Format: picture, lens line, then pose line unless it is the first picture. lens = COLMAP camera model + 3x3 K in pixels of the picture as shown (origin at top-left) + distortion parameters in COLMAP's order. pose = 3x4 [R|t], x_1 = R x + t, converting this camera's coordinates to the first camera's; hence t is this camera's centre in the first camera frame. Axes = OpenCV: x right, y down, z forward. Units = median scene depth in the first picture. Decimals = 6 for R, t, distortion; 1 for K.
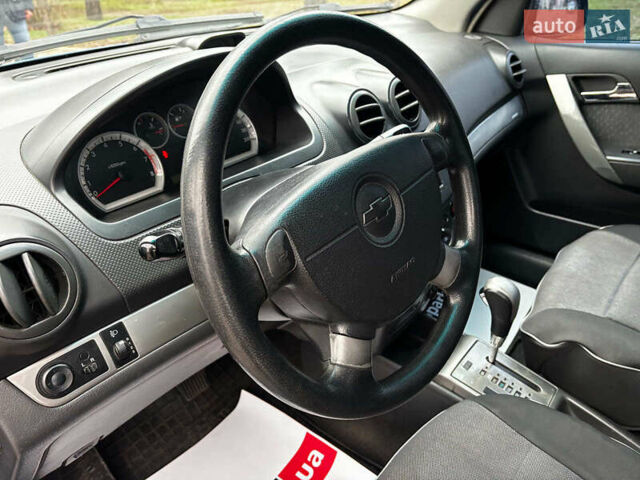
lens RADIAL K [[483.0, 0, 322.6], [0, 483.0, 246.8], [0, 0, 1]] dist [0.052638, -0.051370]
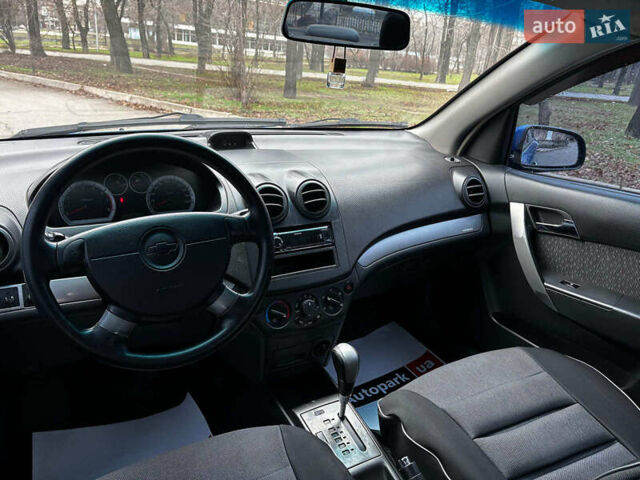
lens RADIAL K [[483.0, 0, 322.6], [0, 483.0, 246.8], [0, 0, 1]] dist [0.052638, -0.051370]
pose [[0.923909, 0.208463, -0.320836, 0.542892], [-0.255449, 0.960357, -0.111622, -0.018328], [0.284848, 0.185086, 0.940534, -0.196461]]
